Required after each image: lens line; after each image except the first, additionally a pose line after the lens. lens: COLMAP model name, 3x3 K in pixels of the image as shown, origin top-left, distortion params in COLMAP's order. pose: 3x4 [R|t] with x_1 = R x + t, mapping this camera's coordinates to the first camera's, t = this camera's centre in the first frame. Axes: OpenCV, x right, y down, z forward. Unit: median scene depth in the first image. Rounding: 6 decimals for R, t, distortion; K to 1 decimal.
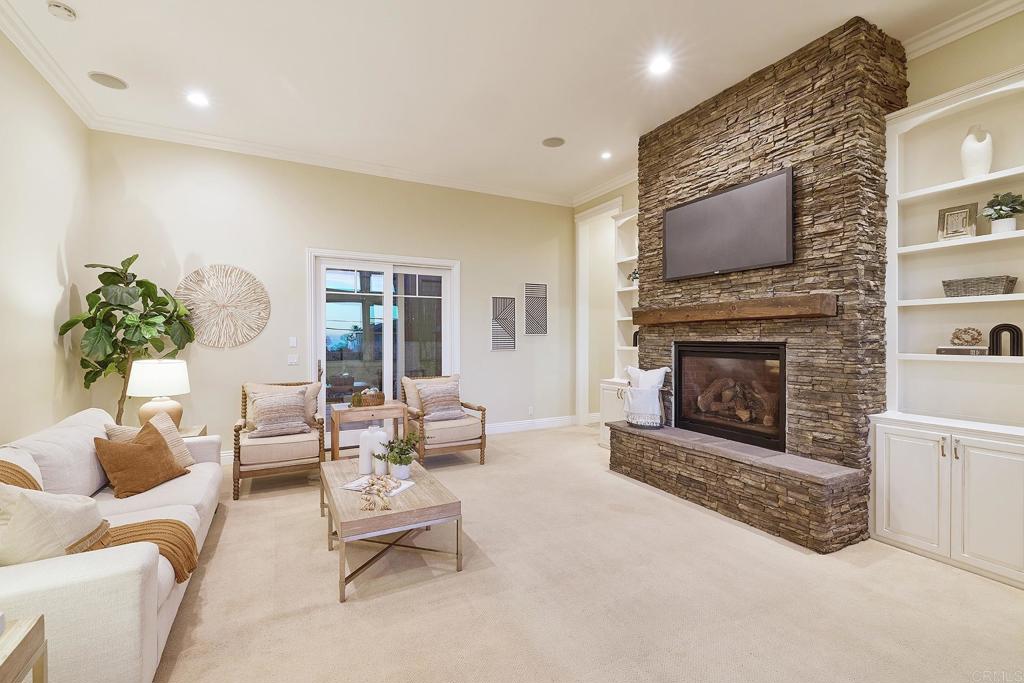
lens RADIAL K [[446.5, 0, 506.1], [0, 446.5, 340.0], [0, 0, 1]] dist [-0.004495, -0.000665]
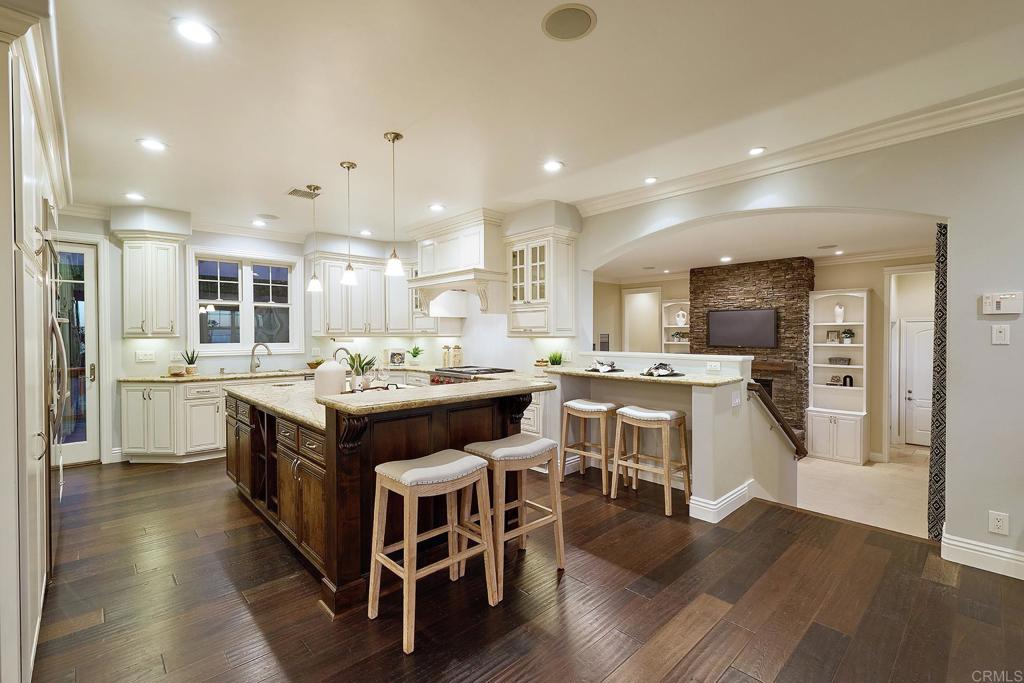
lens RADIAL K [[446.5, 0, 518.0], [0, 446.5, 339.3], [0, 0, 1]] dist [-0.004495, -0.000665]
pose [[0.960513, -0.003585, 0.278212, -1.465518], [0.002038, 0.999981, 0.005847, -0.248801], [-0.278228, -0.005049, 0.960502, -0.994145]]
